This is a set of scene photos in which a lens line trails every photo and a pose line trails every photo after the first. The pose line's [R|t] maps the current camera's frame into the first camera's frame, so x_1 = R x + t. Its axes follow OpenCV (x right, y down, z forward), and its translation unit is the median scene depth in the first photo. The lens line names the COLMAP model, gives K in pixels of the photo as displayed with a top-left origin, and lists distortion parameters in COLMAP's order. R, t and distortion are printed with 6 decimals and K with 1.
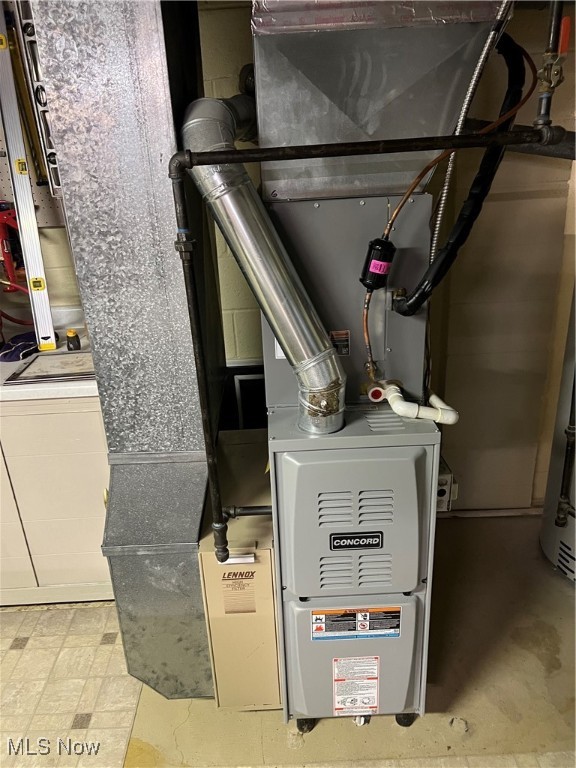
lens RADIAL K [[581.3, 0, 282.3], [0, 581.3, 379.6], [0, 0, 1]] dist [0.045452, -0.052952]
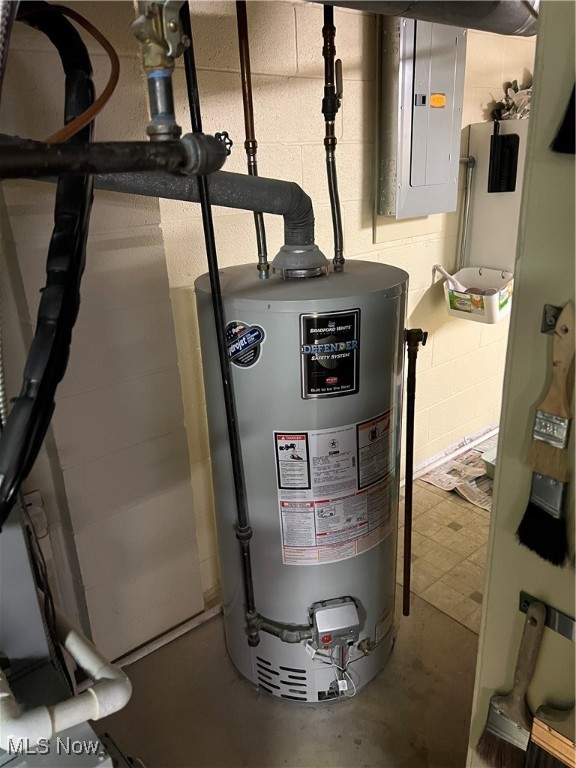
lens RADIAL K [[581.3, 0, 284.4], [0, 581.3, 390.1], [0, 0, 1]] dist [0.045452, -0.052952]
pose [[0.769485, -0.208927, 0.603524, 0.151138], [0.232099, 0.971848, 0.040510, -0.189213], [-0.594998, 0.108905, 0.796315, 0.486452]]
